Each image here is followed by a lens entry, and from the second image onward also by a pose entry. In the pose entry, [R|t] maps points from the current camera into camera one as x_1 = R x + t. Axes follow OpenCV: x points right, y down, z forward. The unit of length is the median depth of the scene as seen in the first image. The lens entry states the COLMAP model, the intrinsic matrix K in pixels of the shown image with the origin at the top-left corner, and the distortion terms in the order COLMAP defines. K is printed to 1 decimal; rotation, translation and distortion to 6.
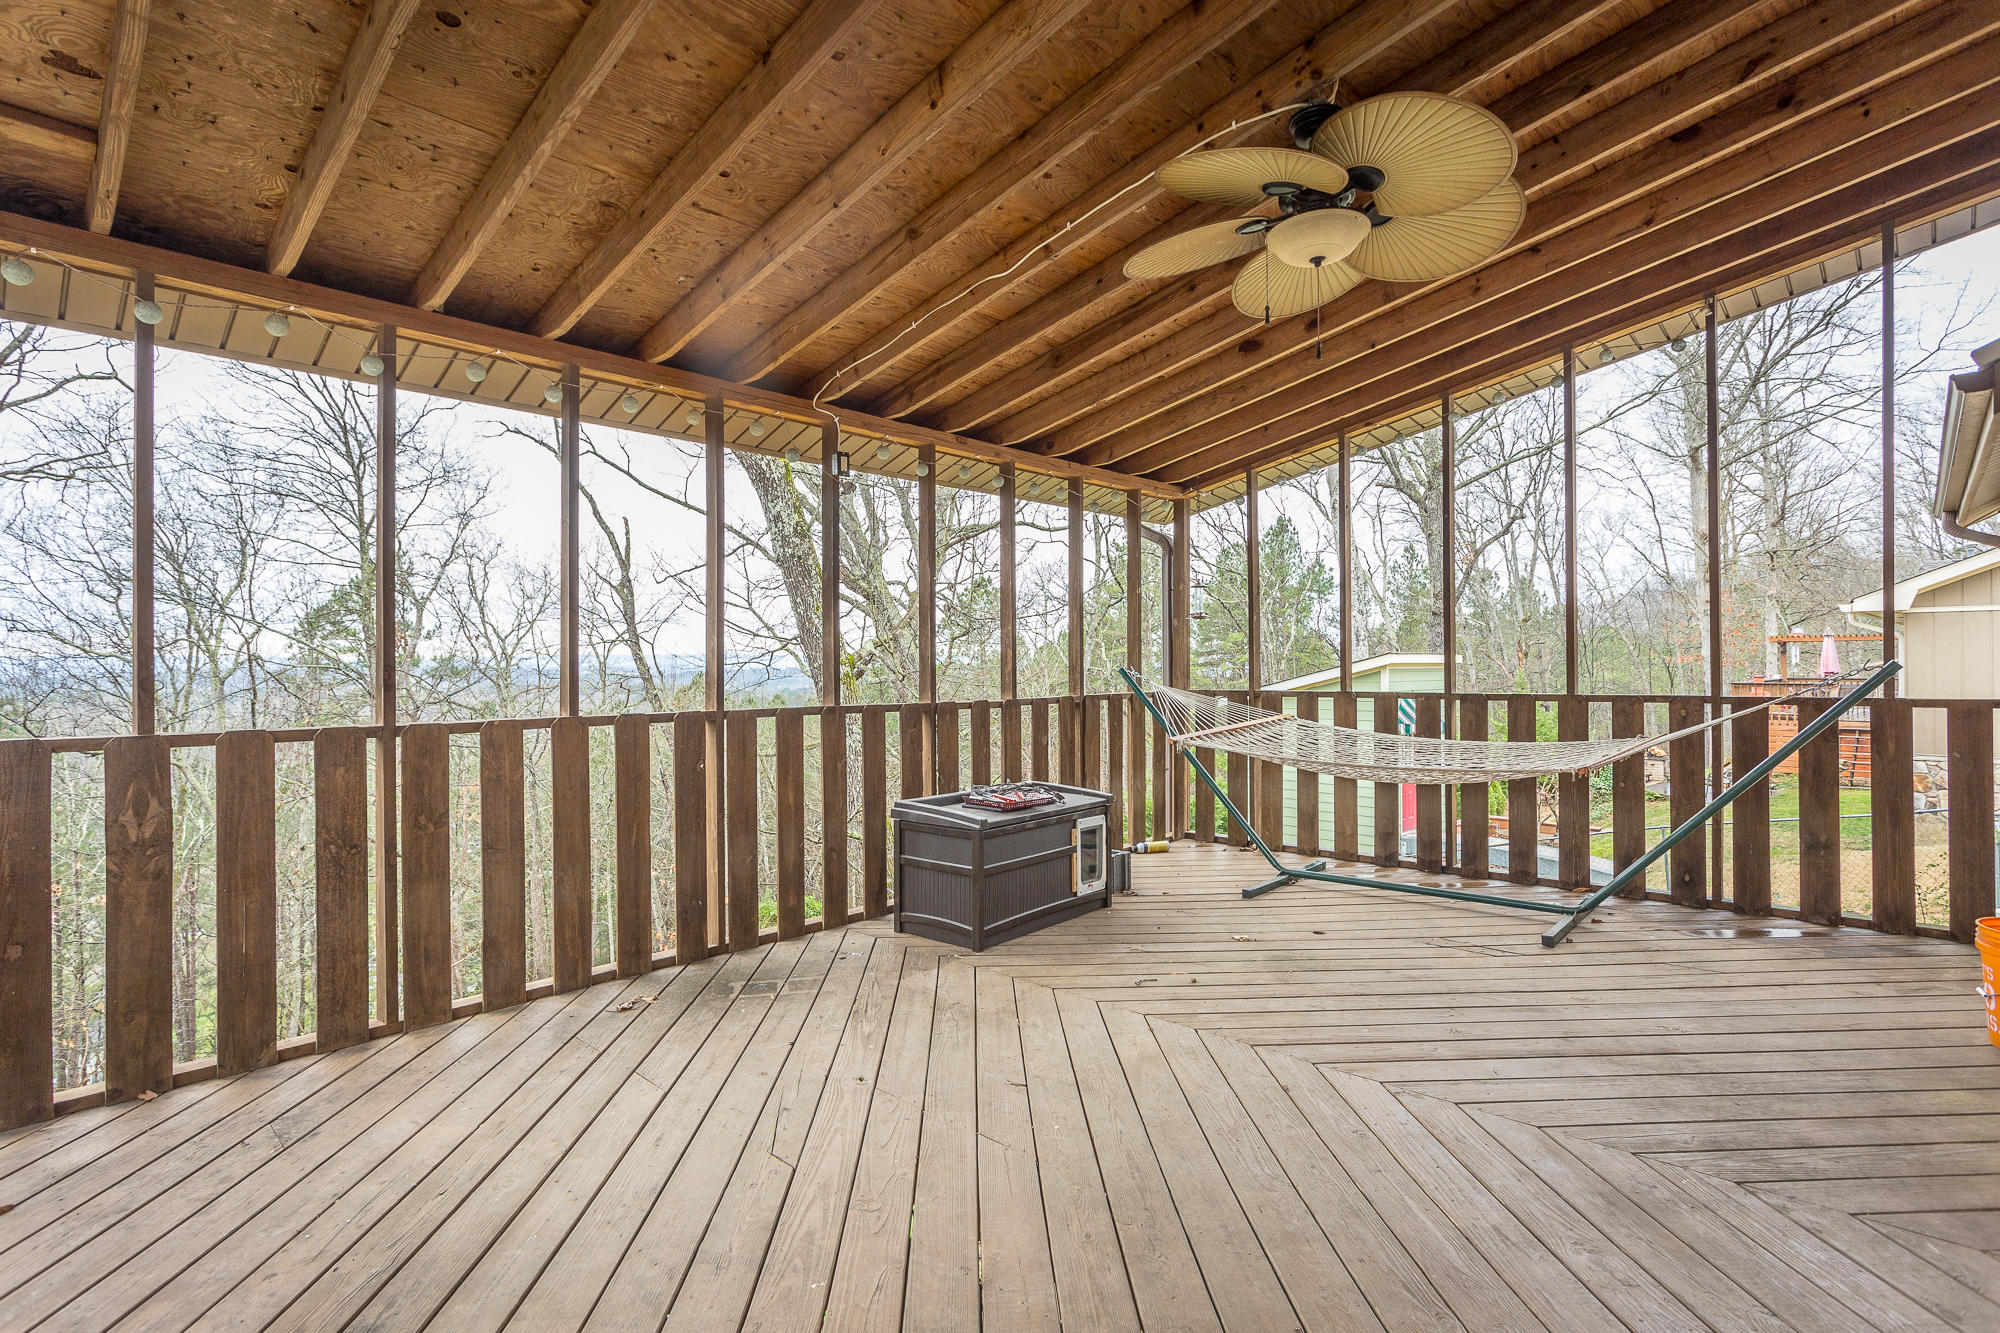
lens RADIAL K [[974.6, 0, 1000.0], [0, 974.6, 666.5], [0, 0, 1]] dist [0.022464, 0.000123]
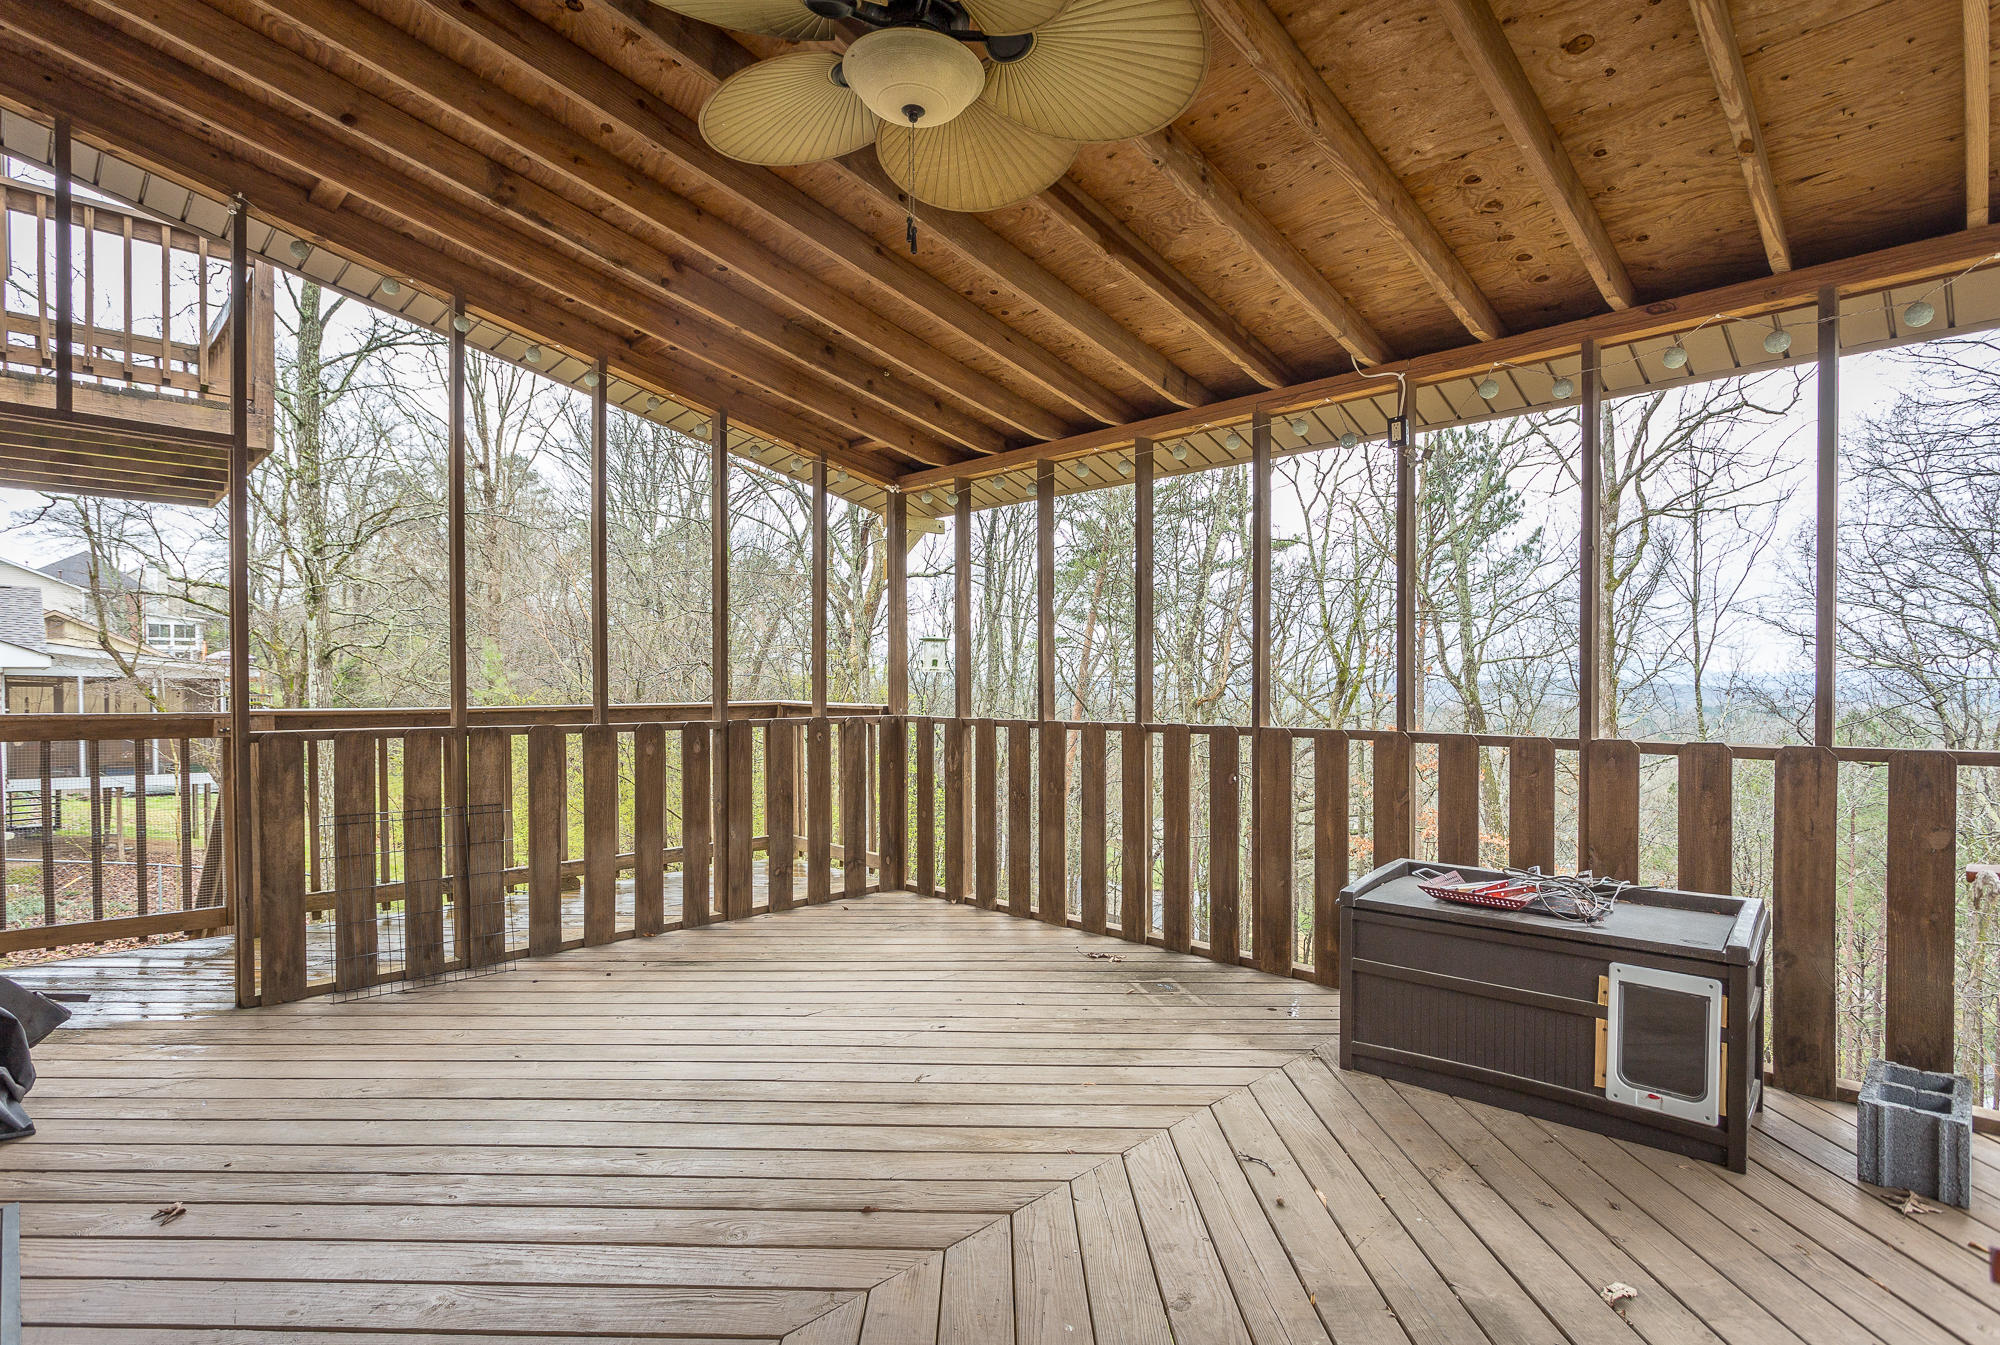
lens RADIAL K [[1001.5, 0, 1006.9], [0, 1001.5, 698.4], [0, 0, 1]] dist [0.004761, 0.001136]
pose [[-0.016612, 0.020328, -0.999655, 0.703422], [-0.000855, 0.999793, 0.020345, -0.005422], [0.999862, 0.001193, -0.016591, 0.715222]]
